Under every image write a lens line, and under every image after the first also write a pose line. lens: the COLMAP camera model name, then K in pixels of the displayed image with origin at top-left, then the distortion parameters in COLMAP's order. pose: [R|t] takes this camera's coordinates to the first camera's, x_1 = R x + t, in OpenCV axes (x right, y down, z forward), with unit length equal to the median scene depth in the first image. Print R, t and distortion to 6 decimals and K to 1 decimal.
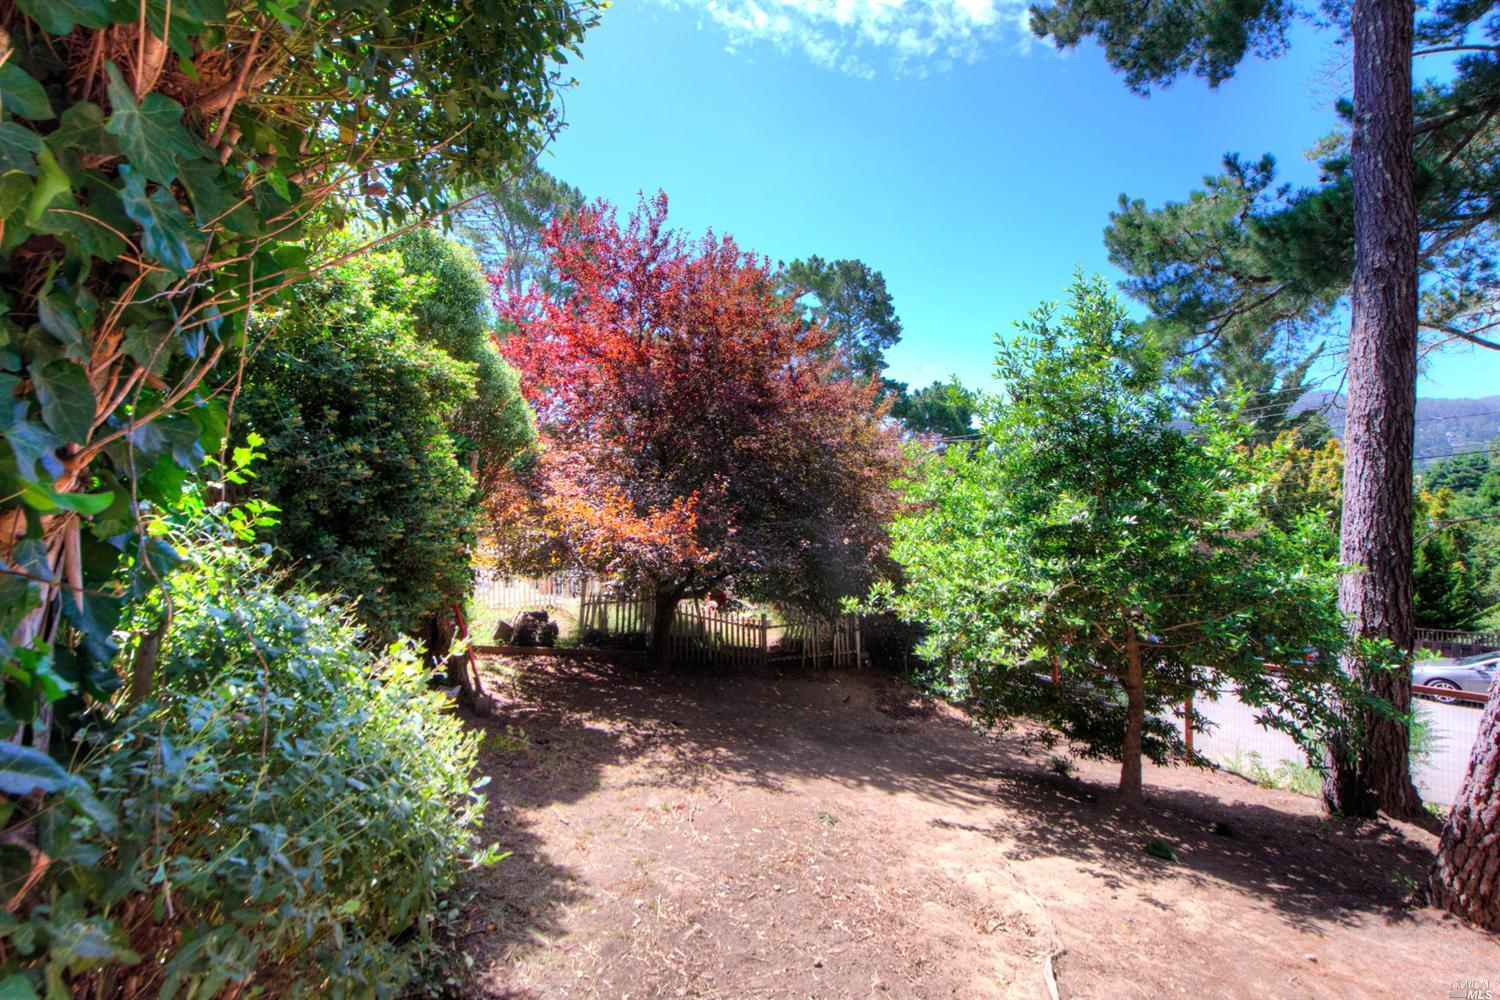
lens RADIAL K [[617.3, 0, 761.3], [0, 617.3, 511.5], [0, 0, 1]] dist [-0.012508, 0.000027]
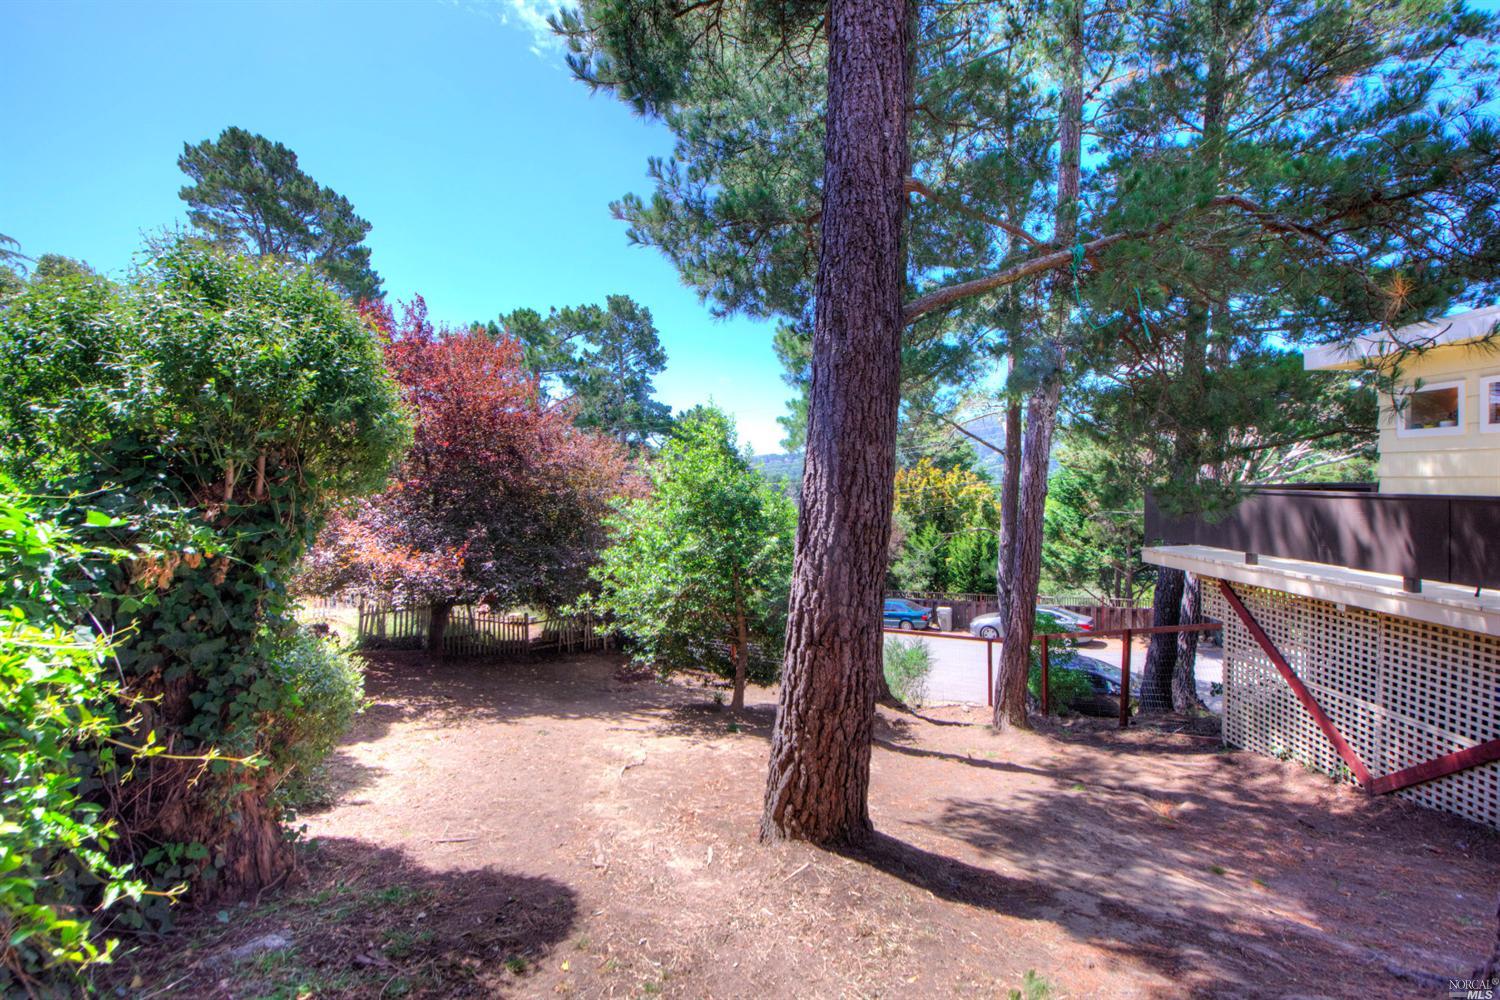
lens RADIAL K [[596.7, 0, 750.0], [0, 596.7, 500.0], [0, 0, 1]] dist [-0.021682, -0.000200]
pose [[0.948606, -0.007187, 0.316377, 0.053029], [0.010733, 0.999898, -0.009466, -0.046859], [-0.316276, 0.012375, 0.948586, -0.285432]]
